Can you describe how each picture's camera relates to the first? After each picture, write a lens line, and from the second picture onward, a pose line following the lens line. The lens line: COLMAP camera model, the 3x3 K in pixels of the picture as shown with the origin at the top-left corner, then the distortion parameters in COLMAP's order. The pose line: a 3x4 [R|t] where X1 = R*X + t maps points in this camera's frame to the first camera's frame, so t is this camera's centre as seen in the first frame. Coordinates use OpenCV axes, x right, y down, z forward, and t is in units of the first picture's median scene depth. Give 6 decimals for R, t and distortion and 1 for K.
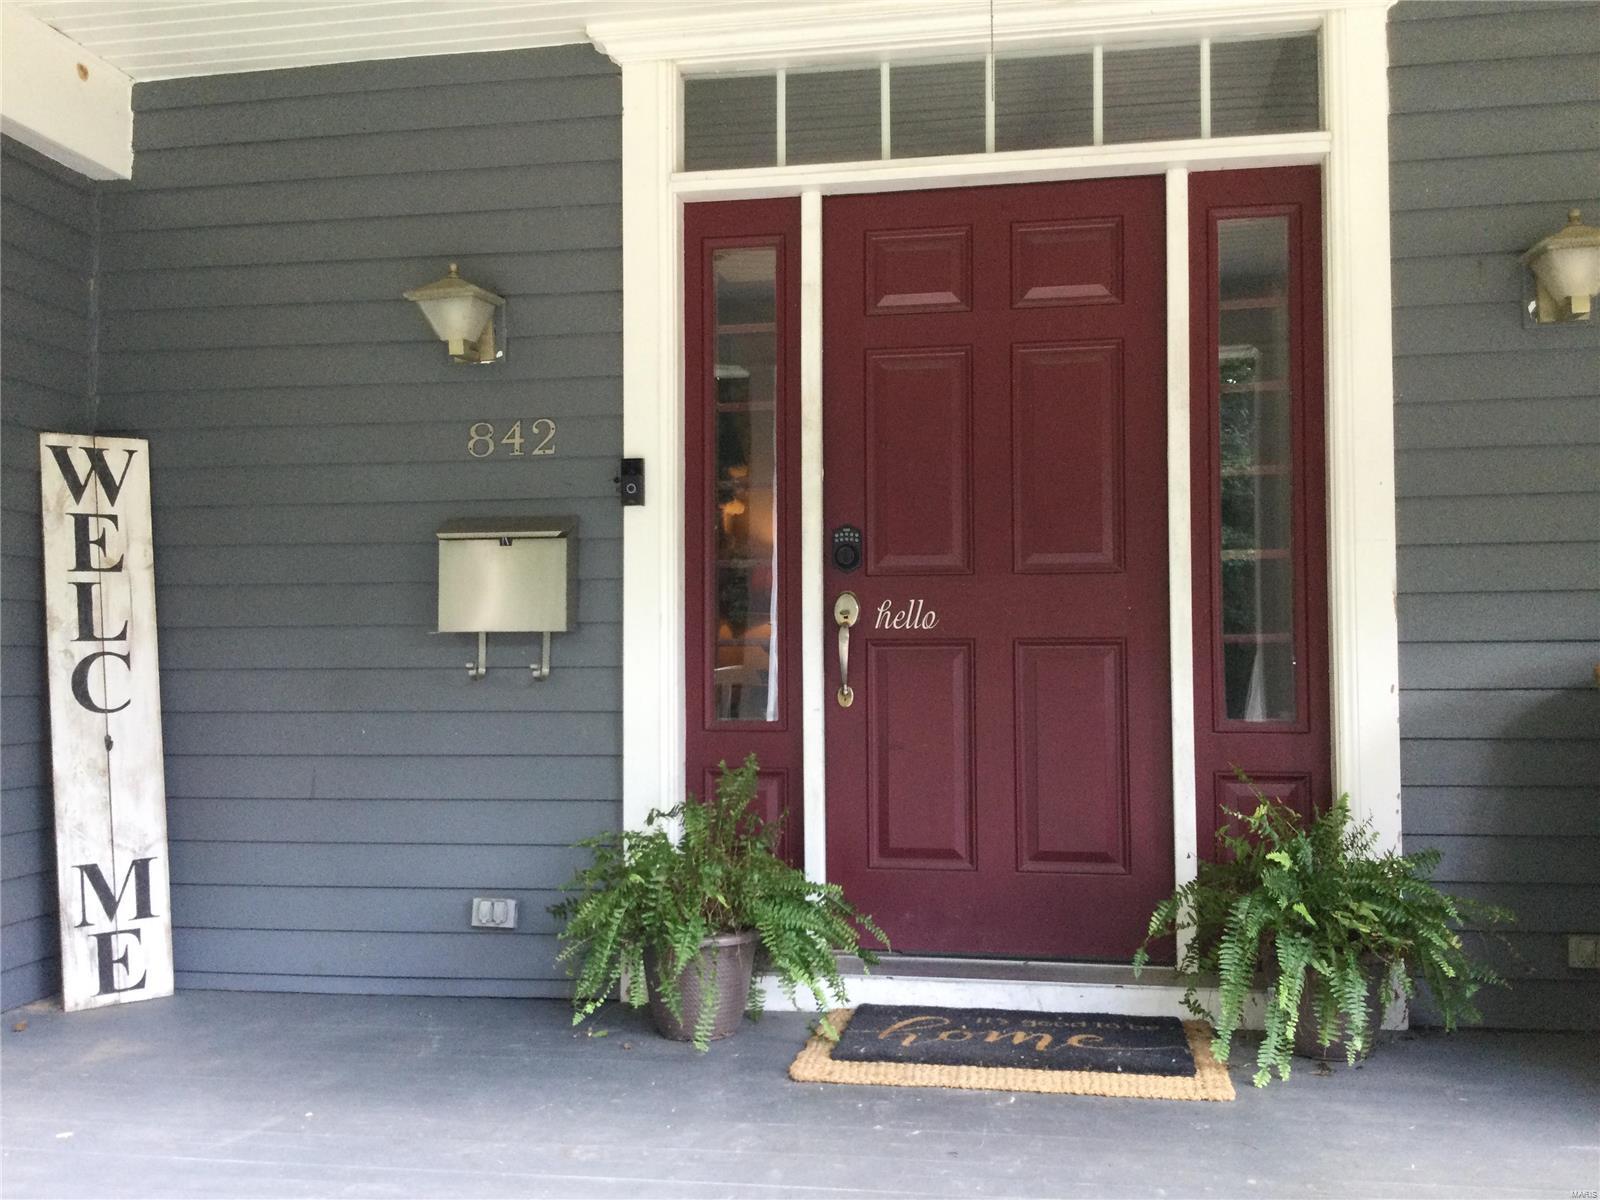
lens RADIAL K [[1464.1, 0, 800.5], [0, 1464.1, 588.3], [0, 0, 1]] dist [-0.006226, 0.000000]
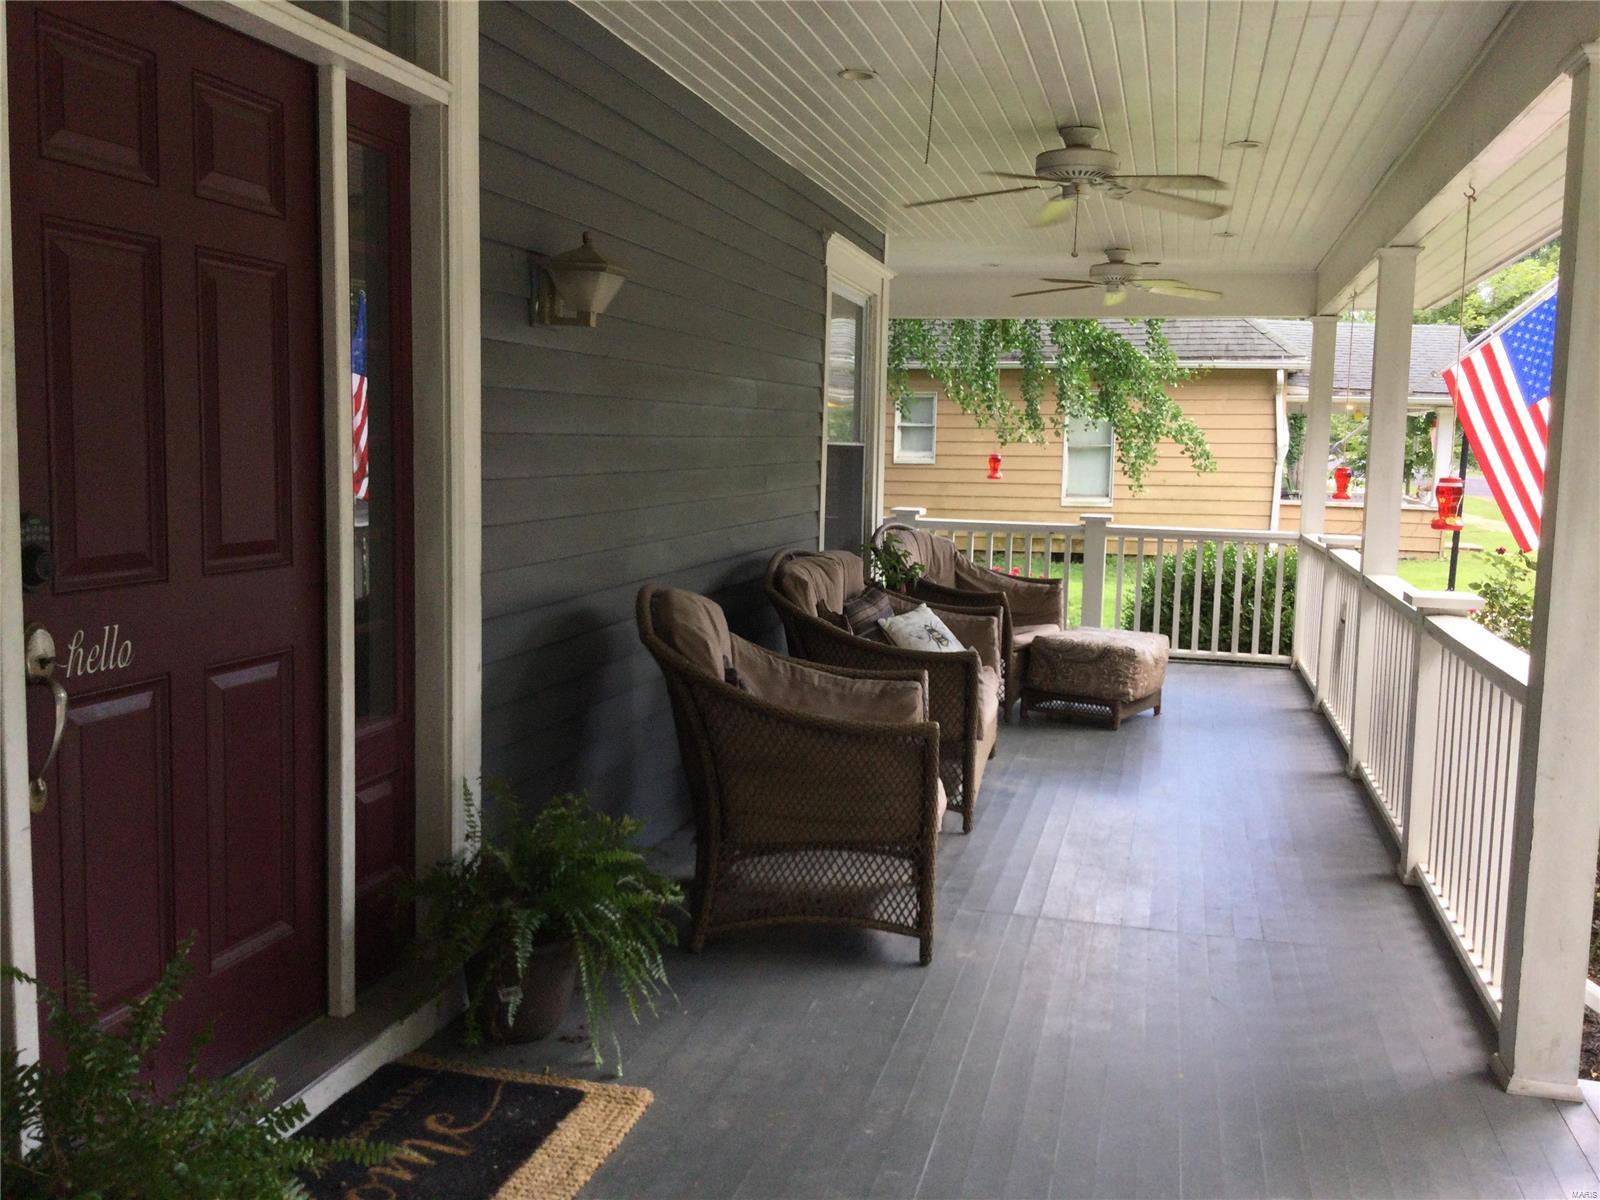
lens RADIAL K [[1464.1, 0, 800.6], [0, 1464.1, 599.9], [0, 0, 1]] dist [-0.006226, 0.000000]
pose [[0.063022, -0.094506, 0.993527, -0.504967], [-0.063831, 0.993086, 0.098513, -0.080537], [-0.995969, -0.069626, 0.056554, 0.613463]]
